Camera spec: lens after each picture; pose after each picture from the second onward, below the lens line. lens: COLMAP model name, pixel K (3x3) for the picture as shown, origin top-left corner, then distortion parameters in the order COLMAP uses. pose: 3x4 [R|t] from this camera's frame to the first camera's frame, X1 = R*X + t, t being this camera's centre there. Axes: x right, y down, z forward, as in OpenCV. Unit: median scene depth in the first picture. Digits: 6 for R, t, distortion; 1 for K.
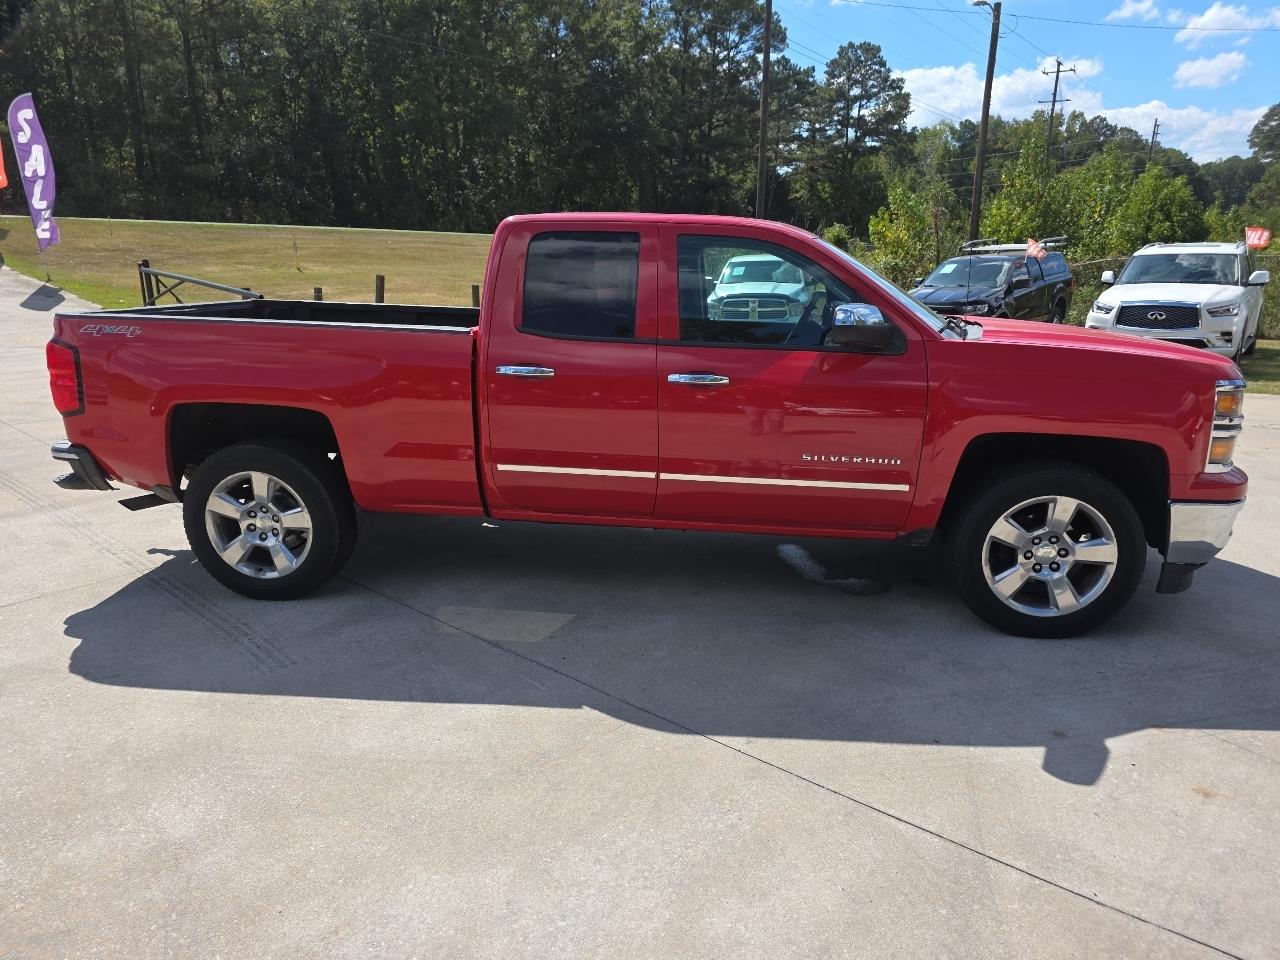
lens RADIAL K [[863.7, 0, 644.4], [0, 863.7, 481.2], [0, 0, 1]] dist [0.040037, -0.033399]
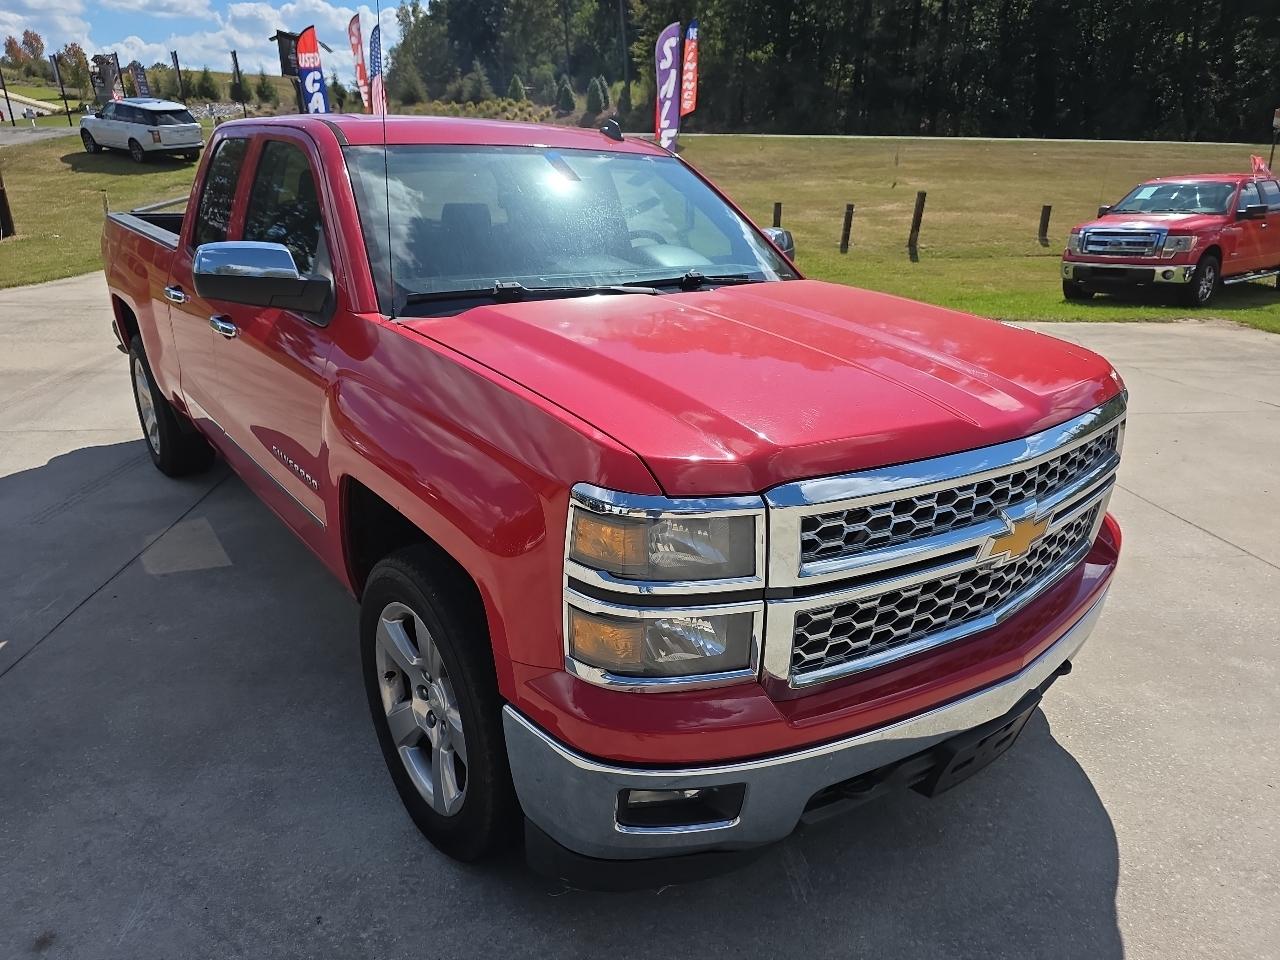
lens RADIAL K [[869.2, 0, 635.1], [0, 869.2, 486.3], [0, 0, 1]] dist [0.027020, -0.018770]
pose [[0.707116, 0.248475, -0.662003, 0.158374], [-0.185271, 0.968623, 0.165666, -0.031160], [0.682394, 0.005505, 0.730963, 0.115774]]
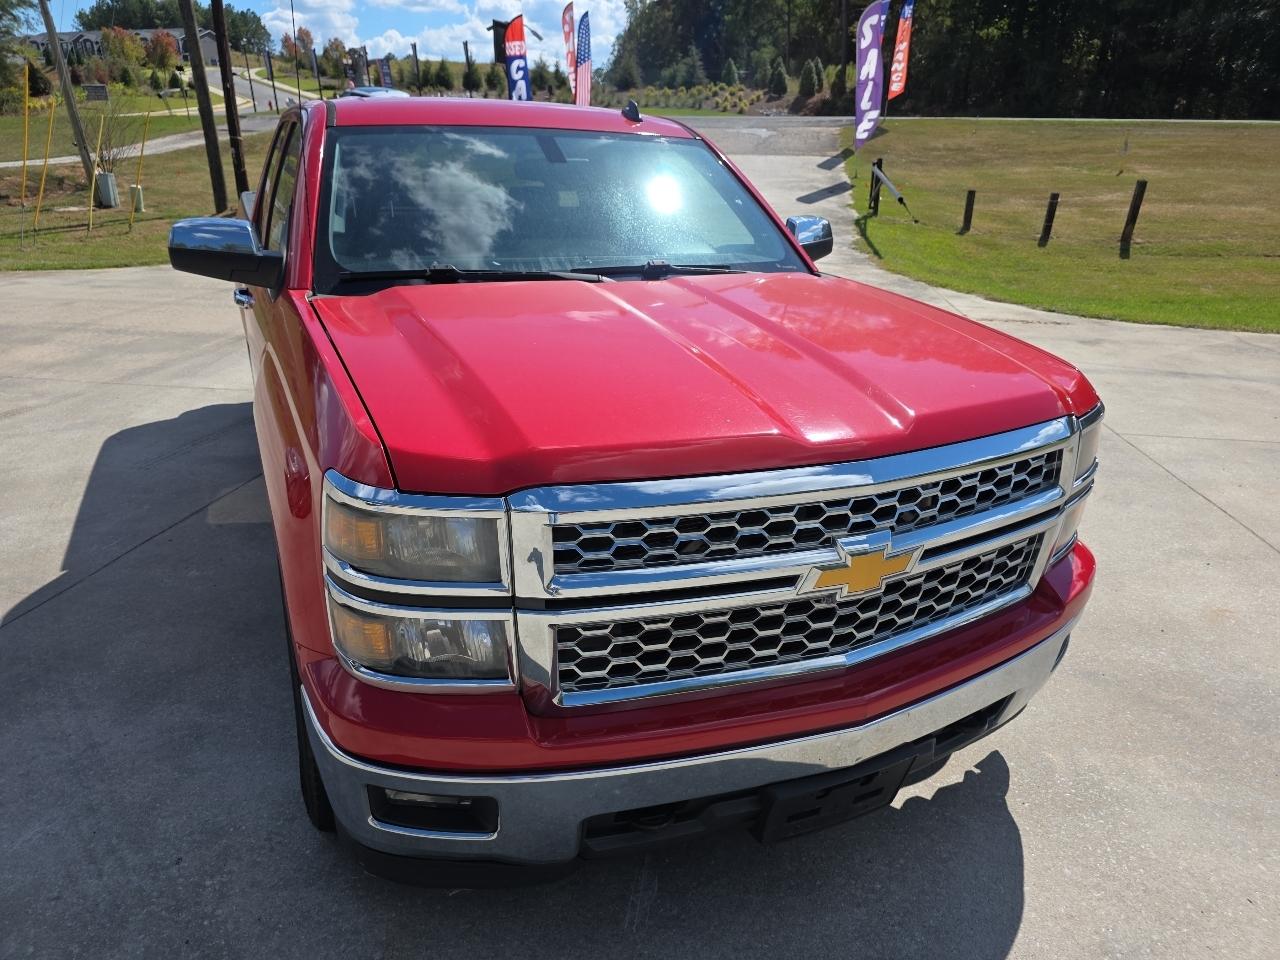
lens RADIAL K [[868.6, 0, 637.9], [0, 868.6, 491.7], [0, 0, 1]] dist [0.024502, -0.015649]
pose [[0.529347, 0.315439, -0.787585, 0.176530], [-0.224421, 0.947307, 0.228573, -0.038519], [0.818185, 0.055756, 0.572245, 0.144777]]
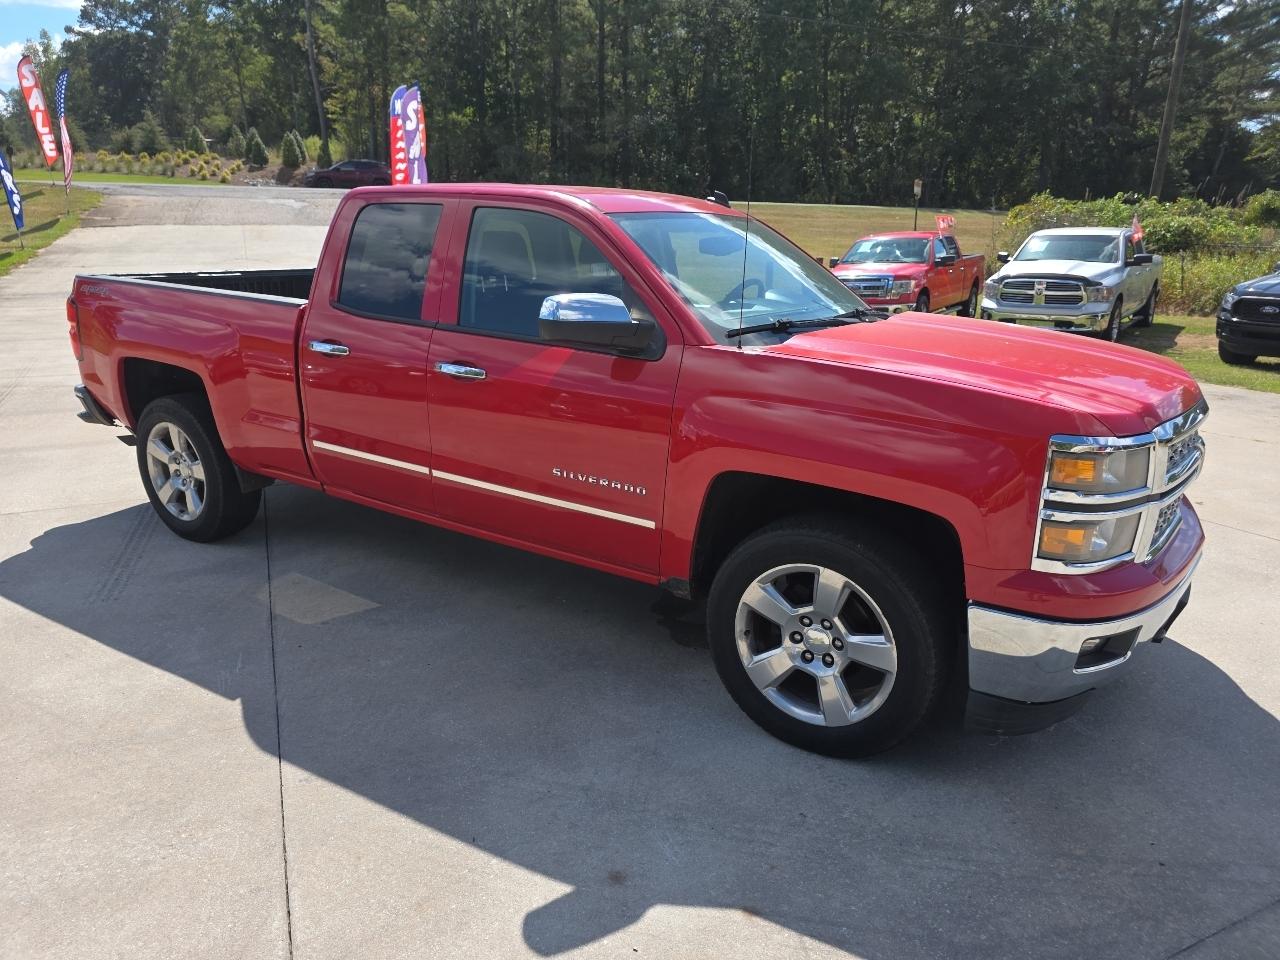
lens RADIAL K [[866.5, 0, 635.7], [0, 866.5, 476.0], [0, 0, 1]] dist [0.033862, -0.025066]
pose [[0.902542, 0.126772, -0.411519, 0.106368], [-0.116695, 0.991927, 0.049636, -0.013153], [0.414489, 0.003224, 0.910049, 0.044895]]
